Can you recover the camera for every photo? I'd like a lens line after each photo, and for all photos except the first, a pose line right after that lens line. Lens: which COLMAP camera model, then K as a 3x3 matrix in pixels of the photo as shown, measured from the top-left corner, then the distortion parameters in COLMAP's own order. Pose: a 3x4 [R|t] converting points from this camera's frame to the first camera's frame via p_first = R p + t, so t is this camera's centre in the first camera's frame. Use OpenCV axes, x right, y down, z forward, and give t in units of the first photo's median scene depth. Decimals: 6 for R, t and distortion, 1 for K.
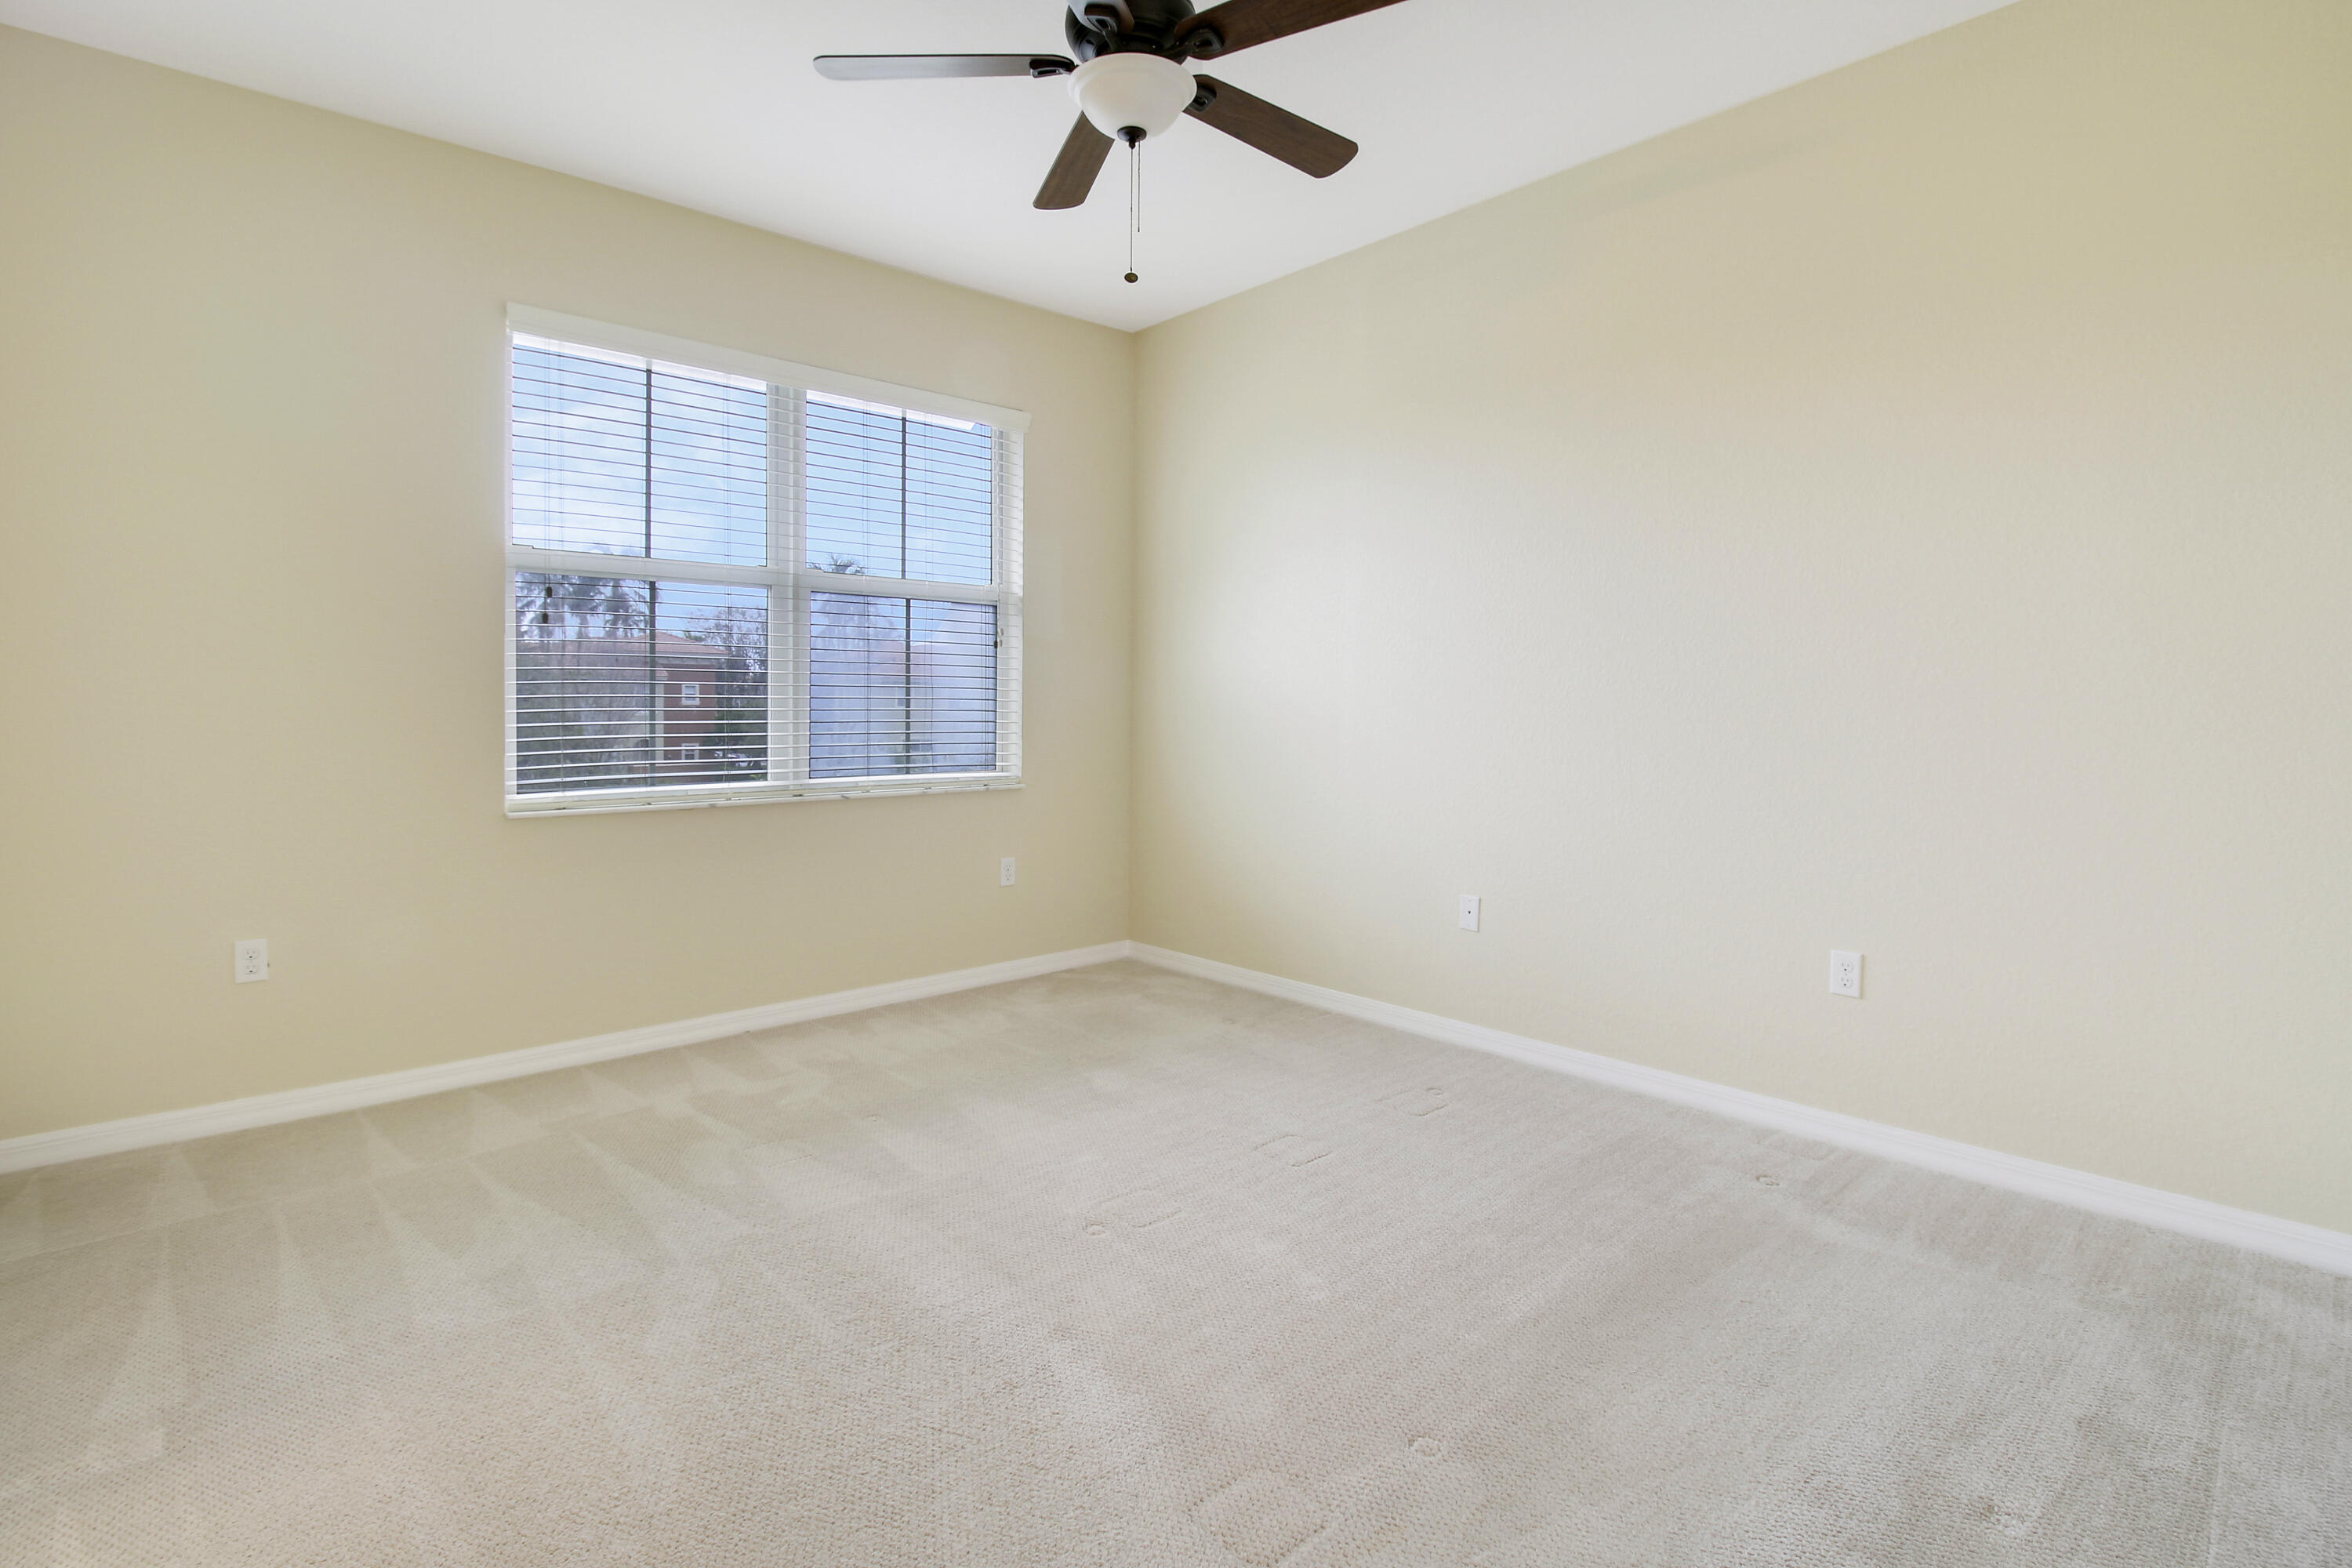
lens RADIAL K [[1086.2, 0, 1176.0], [0, 1086.2, 784.0], [0, 0, 1]] dist [-0.047595, 0.000103]
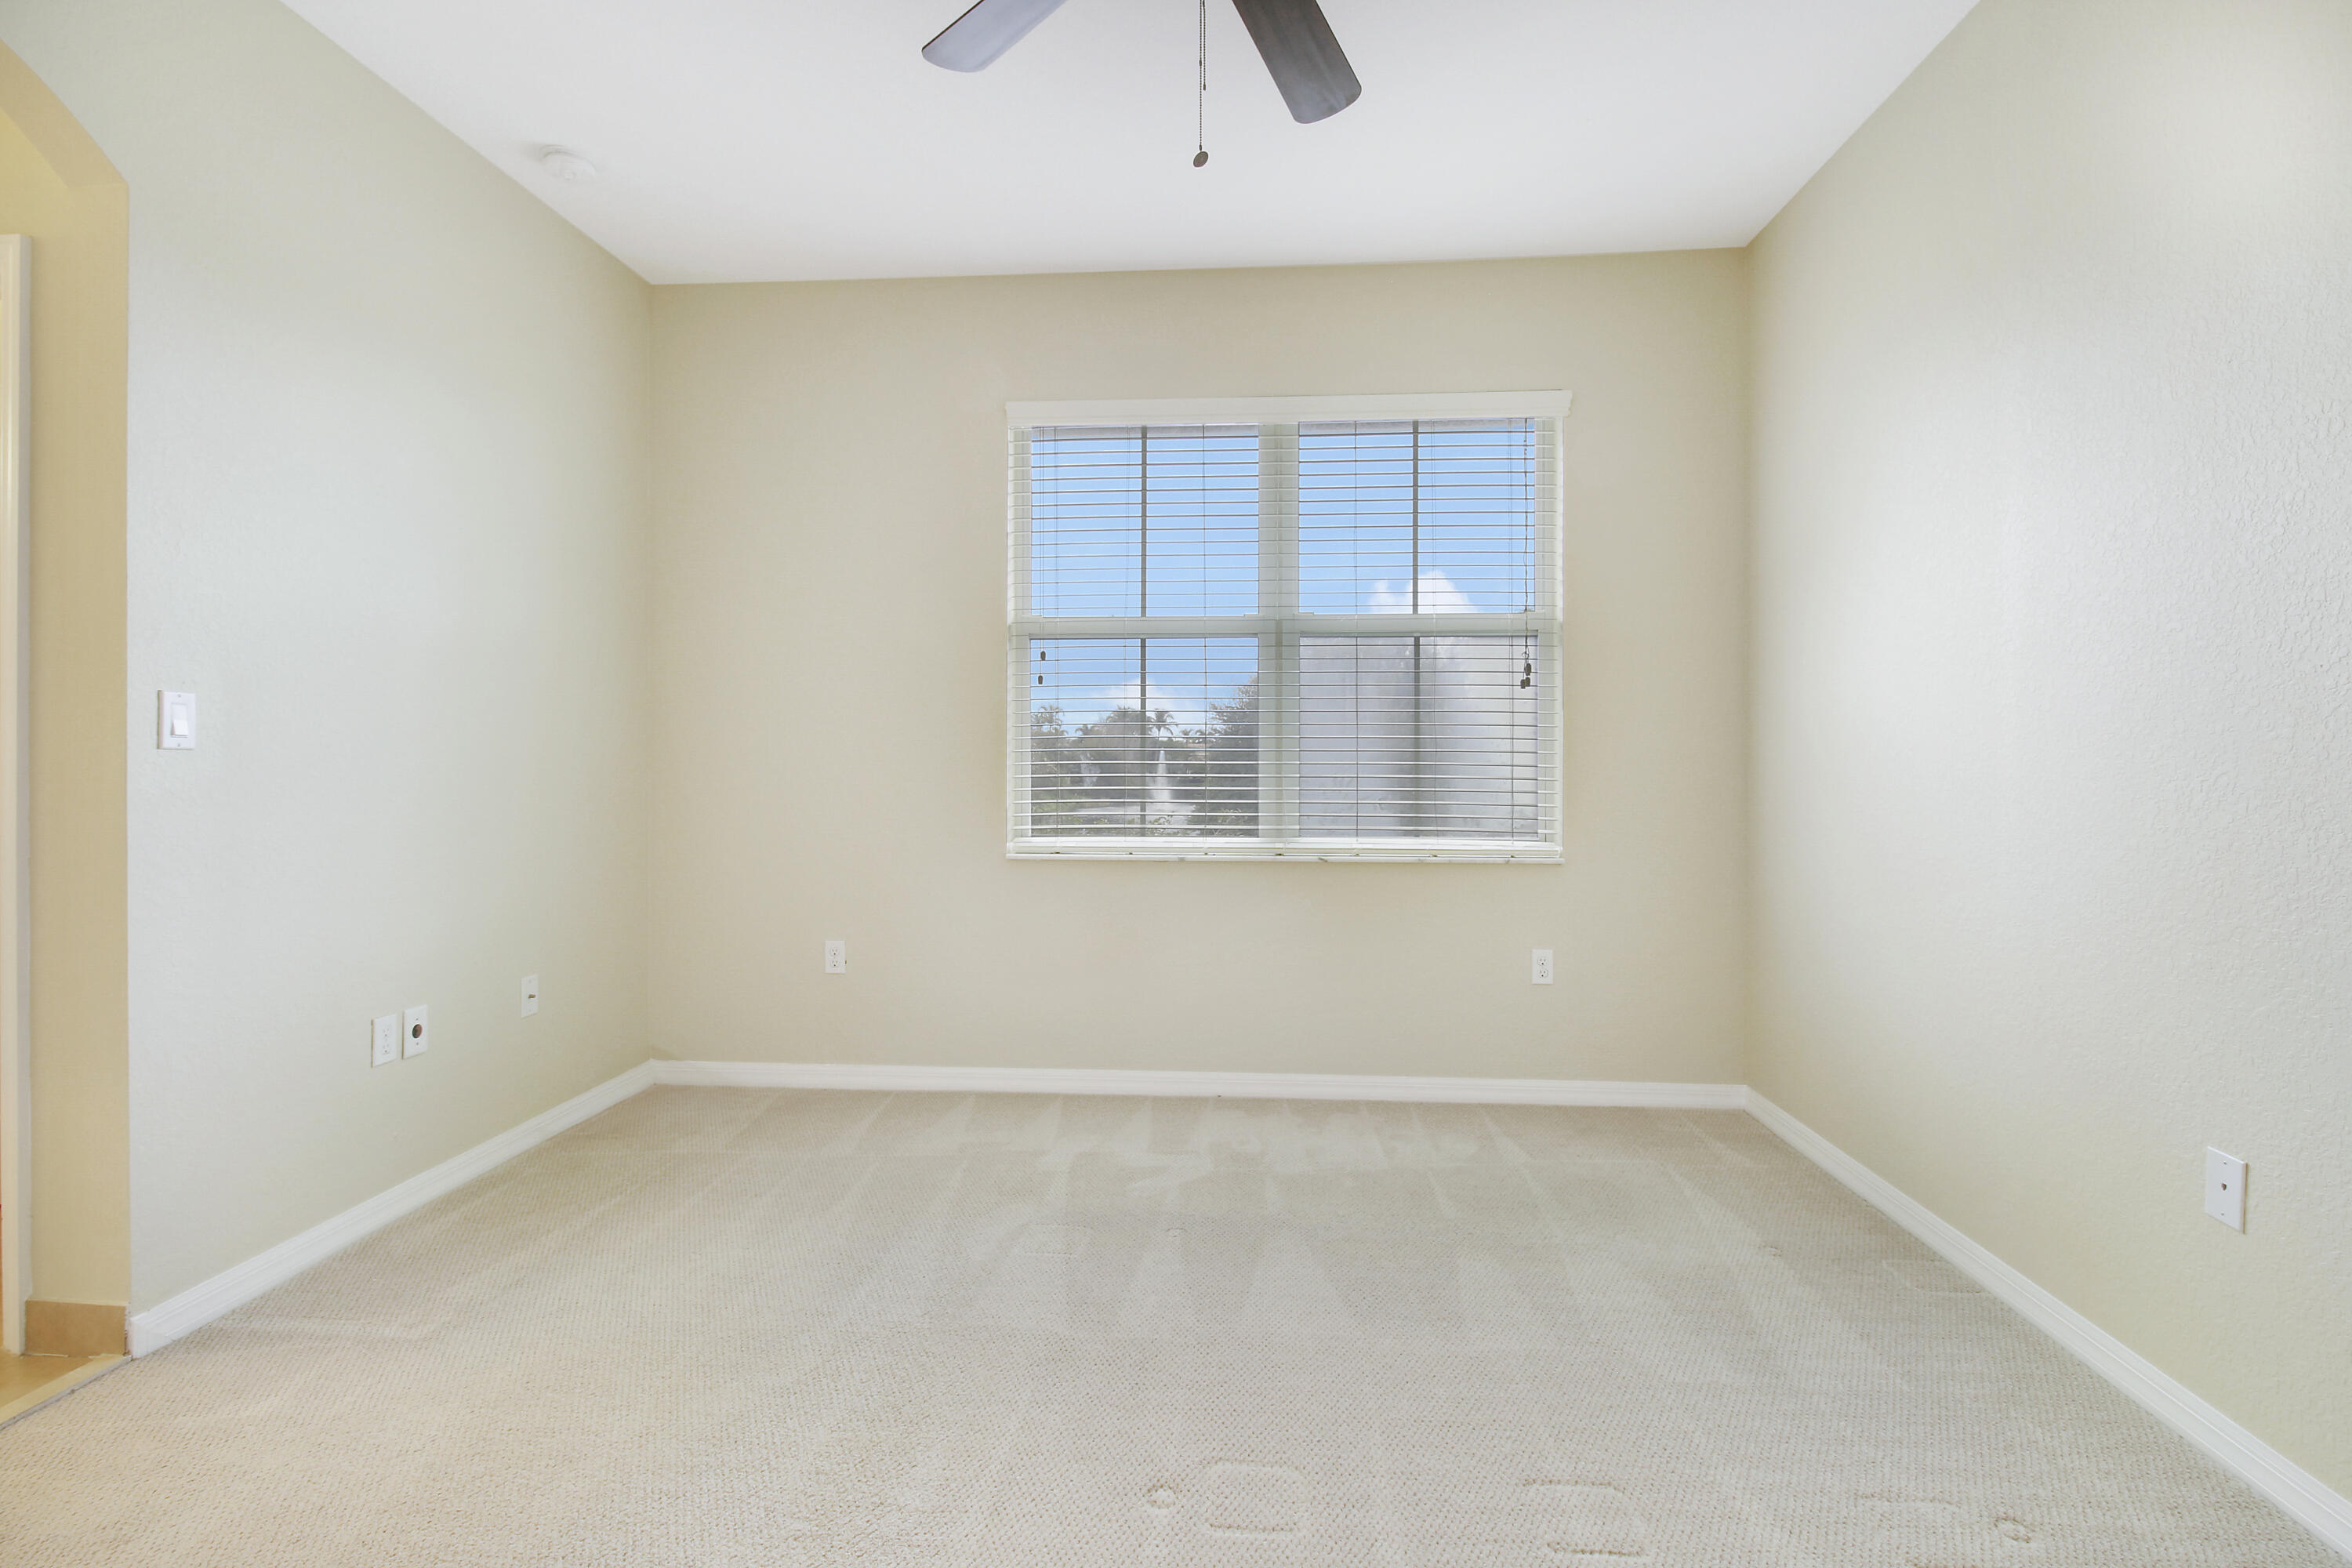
lens RADIAL K [[1080.2, 0, 1171.9], [0, 1080.2, 772.4], [0, 0, 1]] dist [0.000436, 0.000388]
pose [[0.687987, 0.009424, -0.725662, 0.266392], [-0.050921, 0.998078, -0.035315, -0.022743], [0.723935, 0.061248, 0.687144, 0.283660]]
